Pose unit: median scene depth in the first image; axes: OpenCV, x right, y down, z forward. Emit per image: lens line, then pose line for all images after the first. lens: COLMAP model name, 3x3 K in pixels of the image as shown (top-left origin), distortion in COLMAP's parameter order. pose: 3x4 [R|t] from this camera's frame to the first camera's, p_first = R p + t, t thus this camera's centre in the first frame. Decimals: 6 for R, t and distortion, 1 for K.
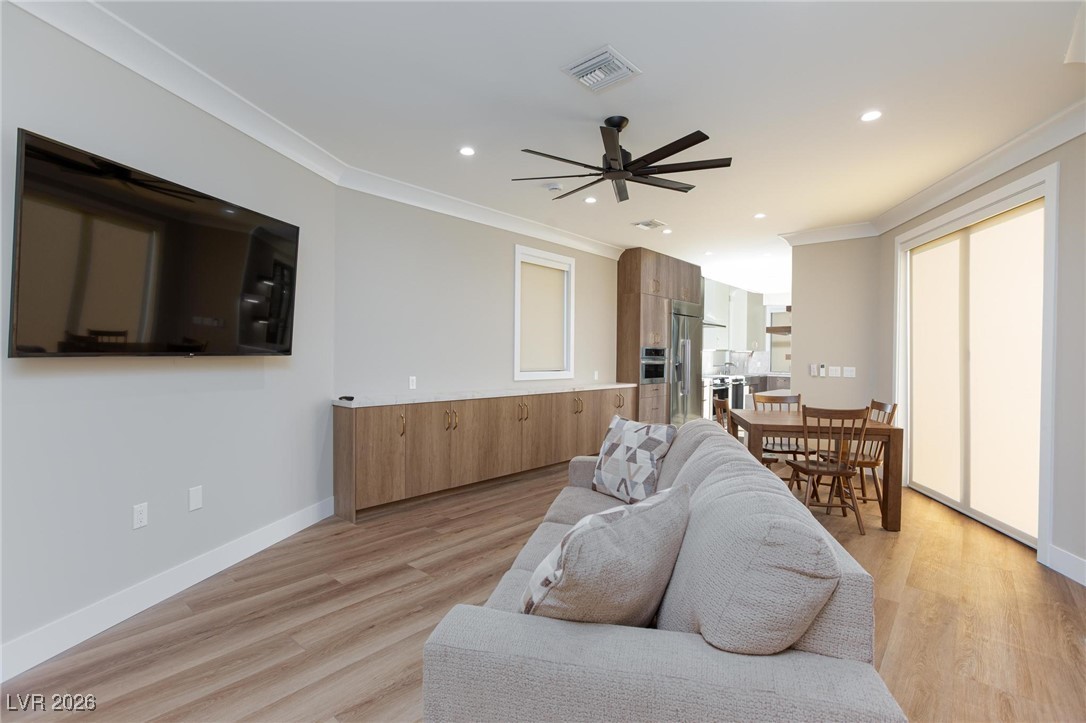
lens RADIAL K [[499.6, 0, 540.7], [0, 499.6, 358.0], [0, 0, 1]] dist [-0.014387, 0.010329]
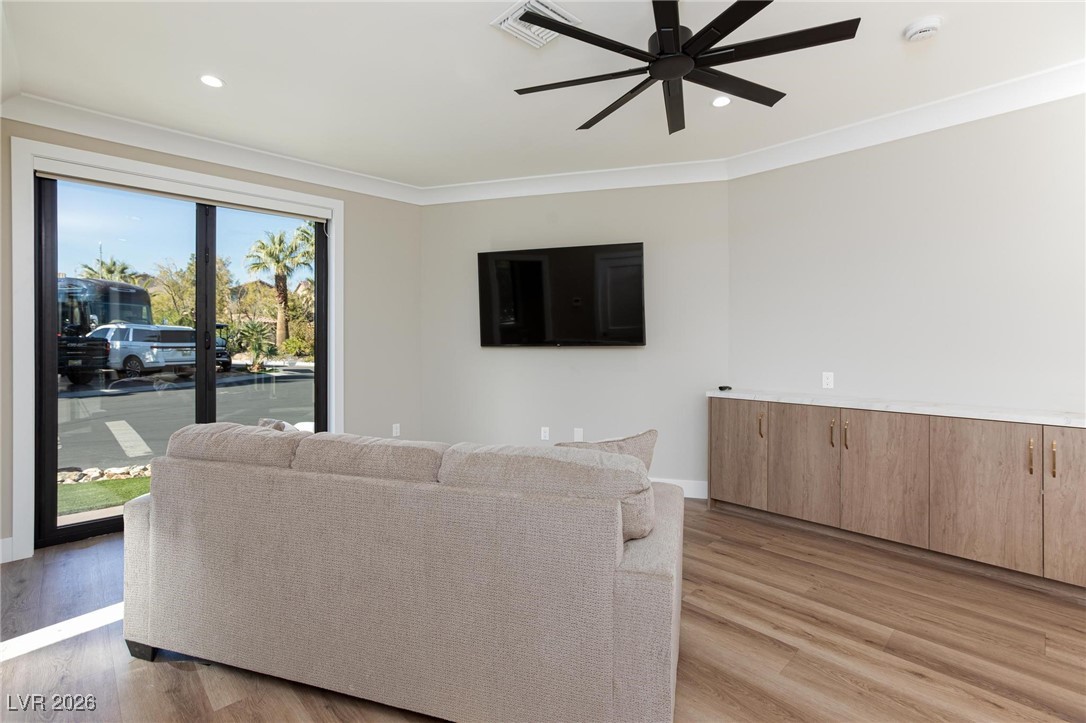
lens RADIAL K [[499.6, 0, 544.7], [0, 499.6, 345.7], [0, 0, 1]] dist [-0.014387, 0.010329]
pose [[-0.059699, -0.004123, -0.998208, 0.604091], [-0.005524, 0.999978, -0.003800, 0.000404], [0.998201, 0.005287, -0.059720, 0.650980]]
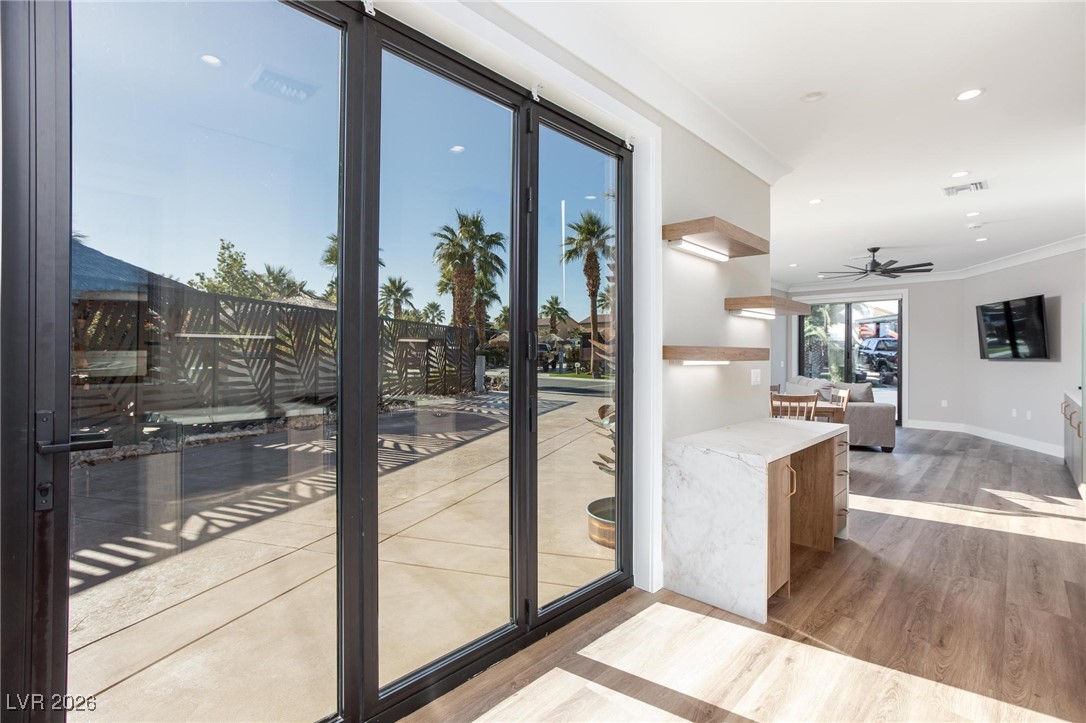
lens RADIAL K [[507.7, 0, 545.7], [0, 507.7, 356.0], [0, 0, 1]] dist [-0.009137, 0.006395]
pose [[-0.999738, -0.015794, 0.016554, 1.138160], [-0.015646, 0.999836, 0.009066, -0.003563], [-0.016694, 0.008805, -0.999822, 2.388244]]
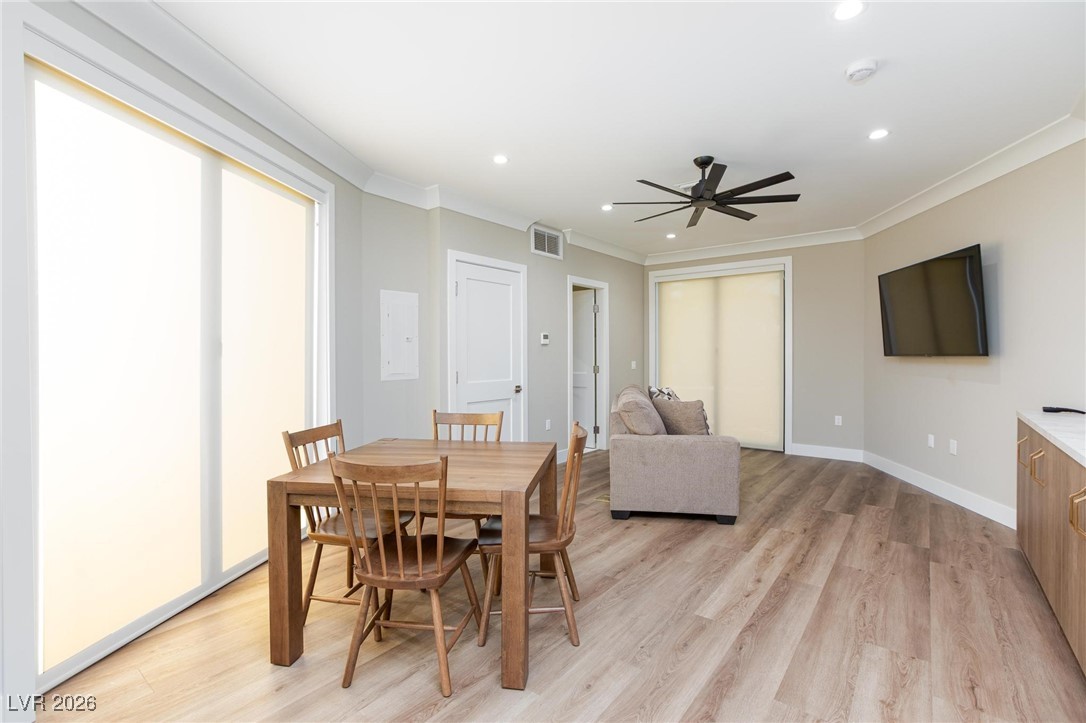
lens RADIAL K [[499.6, 0, 548.8], [0, 499.6, 358.4], [0, 0, 1]] dist [-0.014387, 0.010329]
pose [[-0.996724, -0.008238, -0.080454, 0.459029], [-0.009403, 0.999856, 0.014115, -0.004620], [0.080326, 0.014825, -0.996658, 1.615724]]
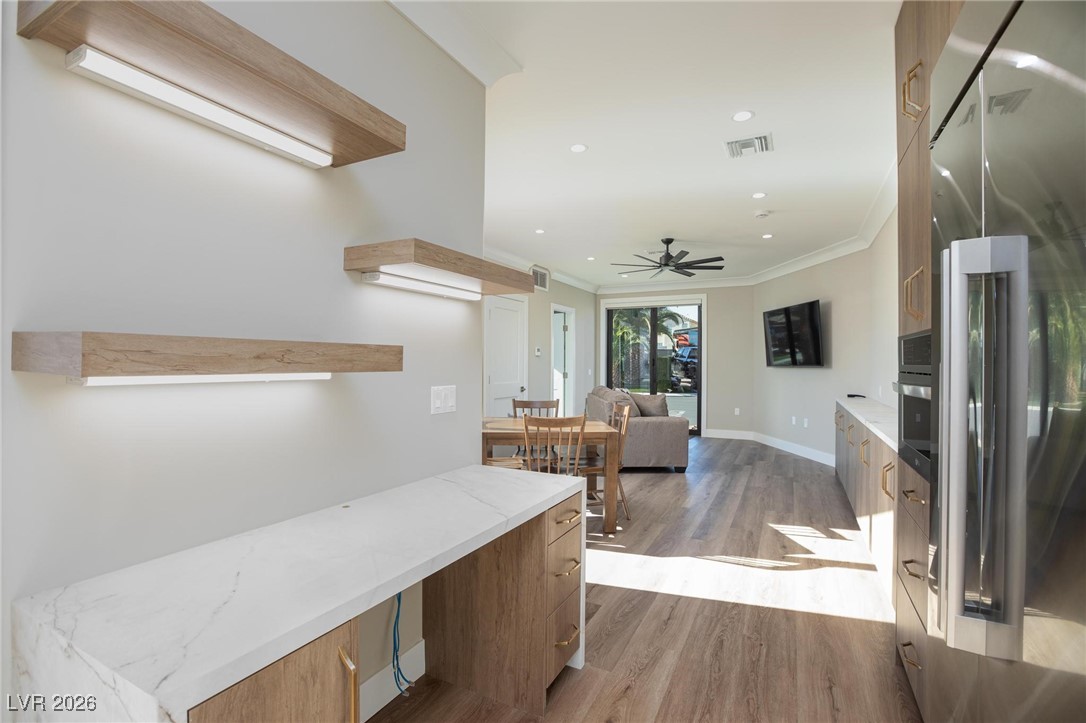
lens RADIAL K [[499.6, 0, 563.9], [0, 499.6, 368.0], [0, 0, 1]] dist [-0.014387, 0.010329]
pose [[-0.953783, -0.011954, -0.300259, 0.805397], [-0.016314, 0.999795, 0.012018, -0.003980], [0.300054, 0.016361, -0.953782, 1.992605]]
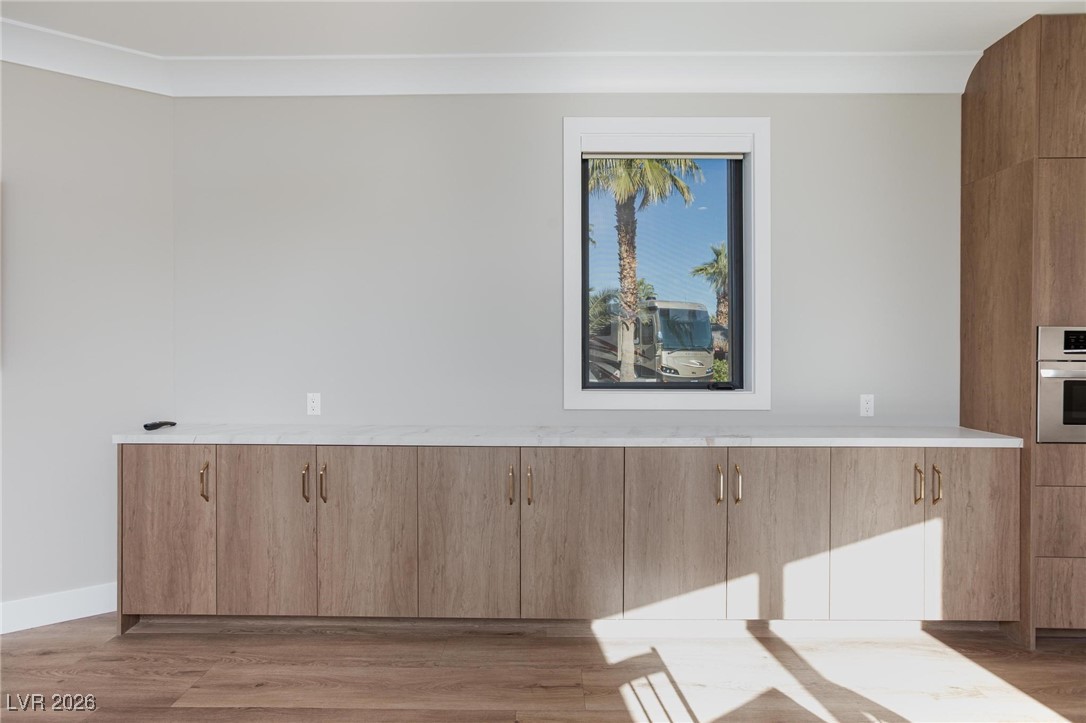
lens RADIAL K [[499.6, 0, 538.2], [0, 499.6, 356.4], [0, 0, 1]] dist [-0.014387, 0.010329]
pose [[0.659405, -0.003087, -0.751782, 0.373279], [0.000316, 0.999993, -0.003828, -0.002964], [0.751788, 0.002286, 0.659401, 0.886265]]
